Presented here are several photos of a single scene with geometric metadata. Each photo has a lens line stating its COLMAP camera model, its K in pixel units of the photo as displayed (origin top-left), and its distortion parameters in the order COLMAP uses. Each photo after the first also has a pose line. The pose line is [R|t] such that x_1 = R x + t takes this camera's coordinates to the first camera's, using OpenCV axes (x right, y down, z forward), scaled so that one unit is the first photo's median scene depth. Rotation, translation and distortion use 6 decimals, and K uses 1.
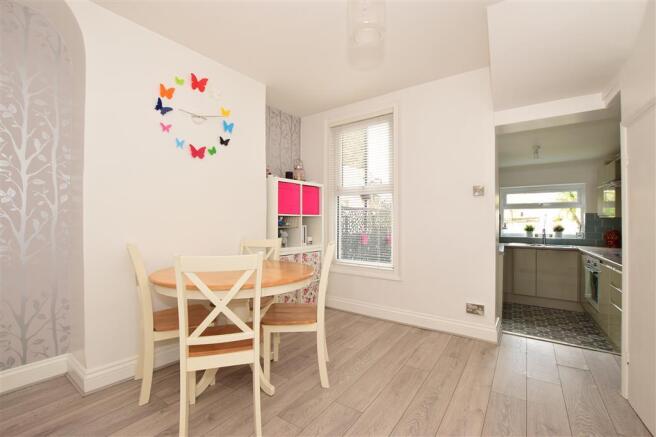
lens RADIAL K [[304.2, 0, 331.4], [0, 304.2, 221.2], [0, 0, 1]] dist [-0.011767, -0.000362]
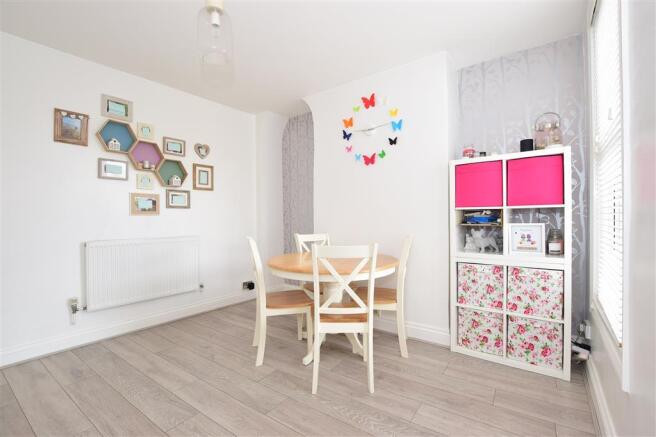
lens RADIAL K [[304.2, 0, 333.9], [0, 304.2, 218.4], [0, 0, 1]] dist [-0.011767, -0.000362]
pose [[-0.033234, 0.008088, -0.999415, 0.715168], [0.010921, 0.999910, 0.007729, -0.006424], [0.999388, -0.010658, -0.033319, 0.839569]]
